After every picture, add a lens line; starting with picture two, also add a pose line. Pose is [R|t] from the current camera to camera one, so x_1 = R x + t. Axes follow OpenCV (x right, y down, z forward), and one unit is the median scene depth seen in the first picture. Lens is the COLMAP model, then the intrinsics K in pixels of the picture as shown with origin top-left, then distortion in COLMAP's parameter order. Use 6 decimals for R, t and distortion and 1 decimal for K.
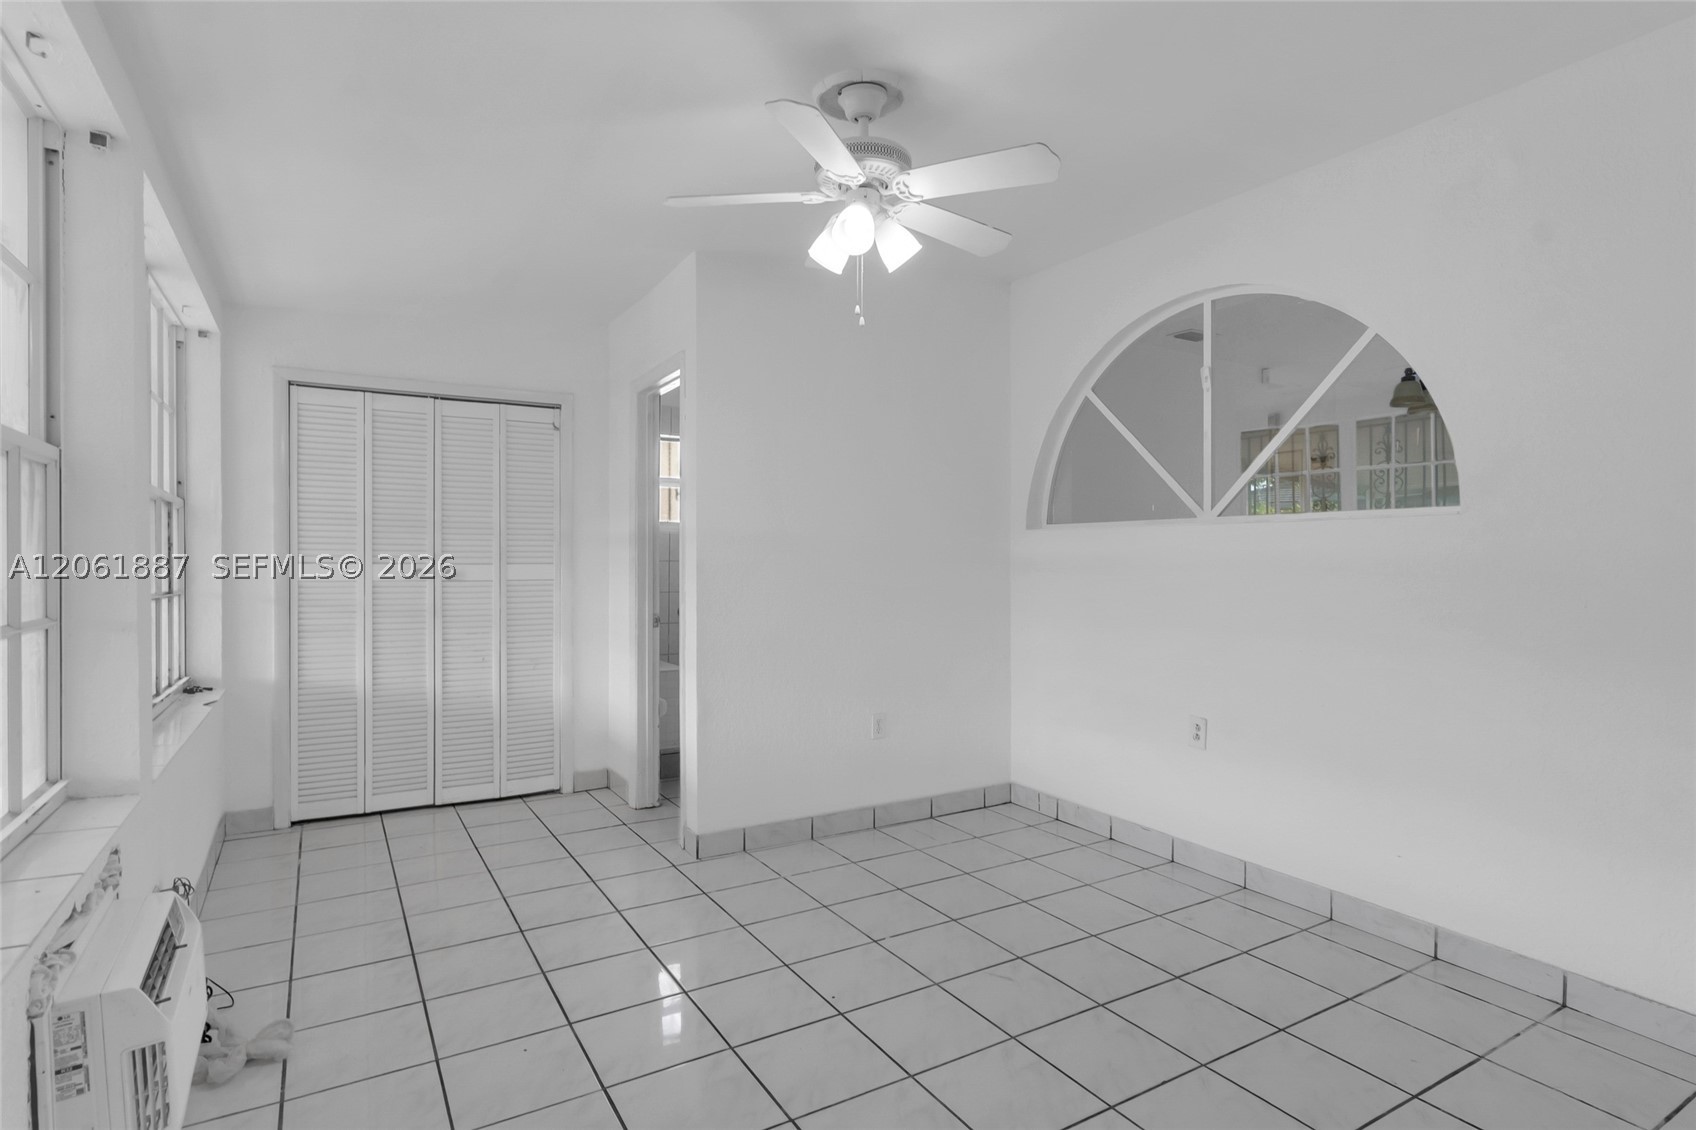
lens RADIAL K [[865.2, 0, 831.8], [0, 865.2, 558.8], [0, 0, 1]] dist [-0.002683, 0.001454]
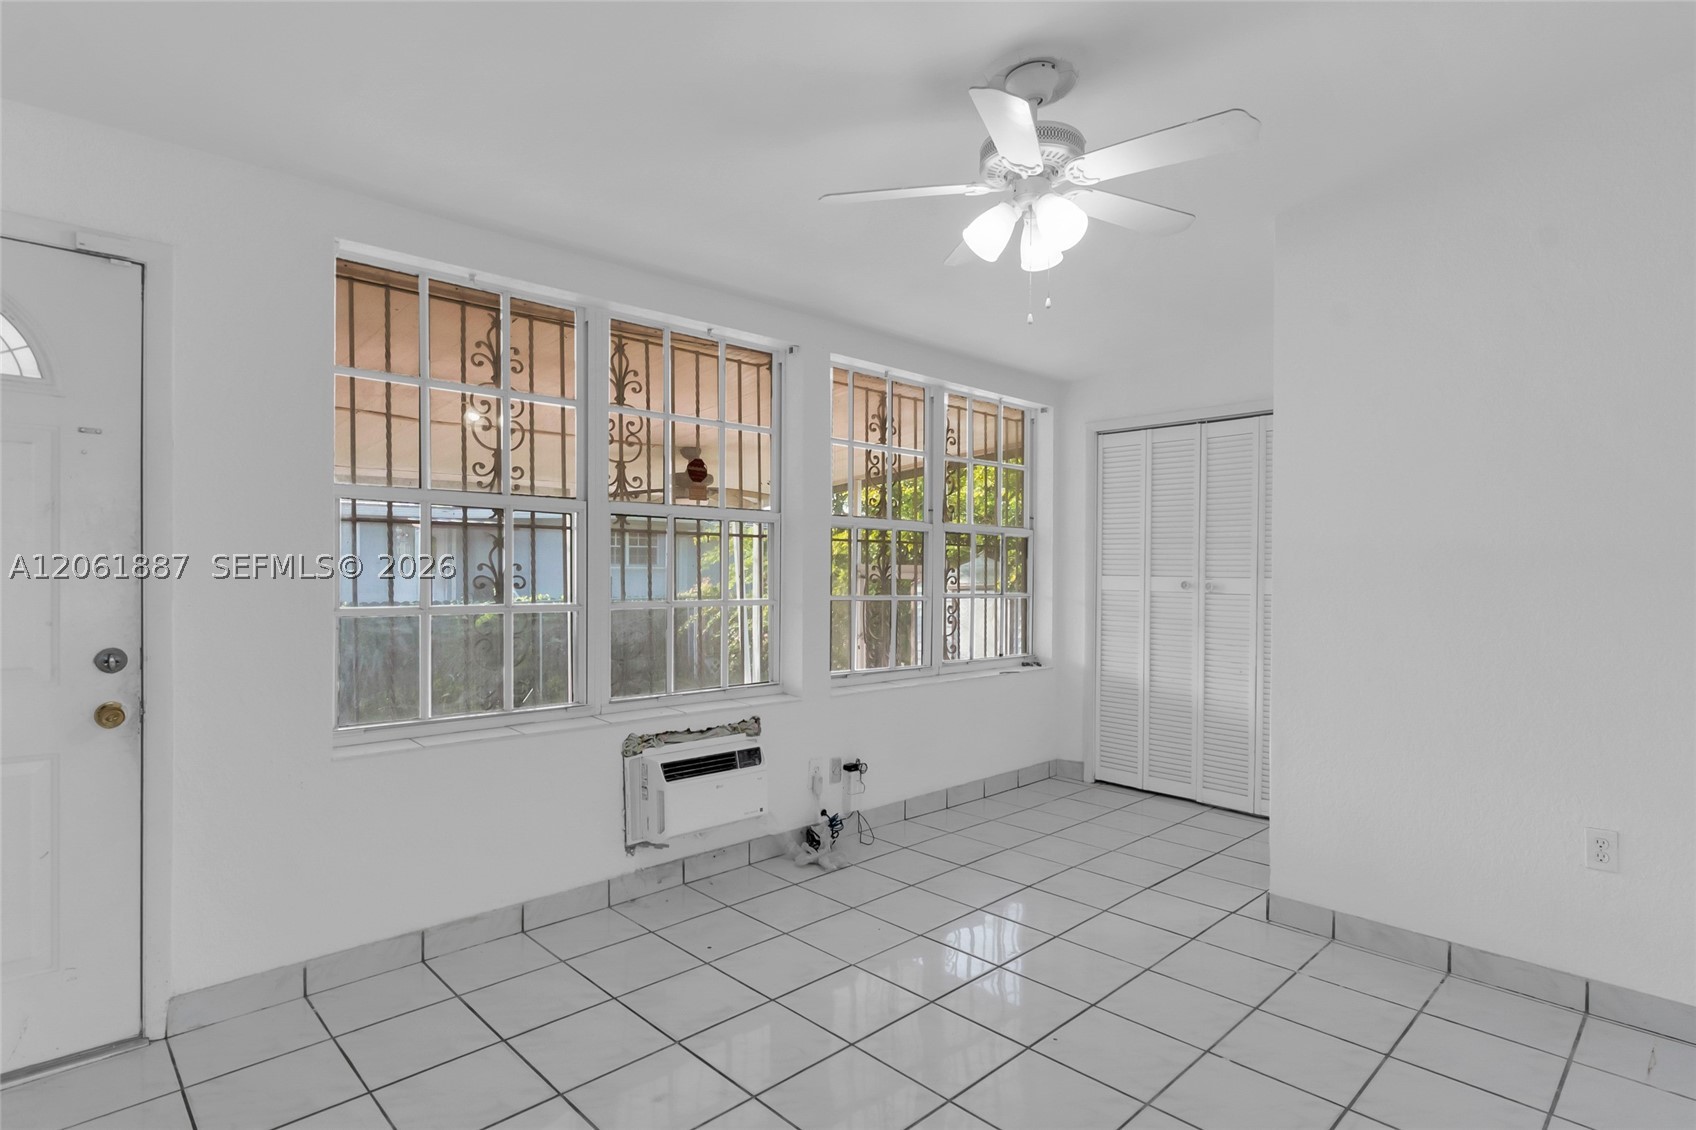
lens RADIAL K [[865.2, 0, 829.6], [0, 865.2, 573.6], [0, 0, 1]] dist [-0.002683, 0.001454]
pose [[0.219728, 0.003682, -0.975554, 0.530799], [-0.005216, 0.999983, 0.002599, 0.000929], [0.975547, 0.004518, 0.219743, 0.341438]]
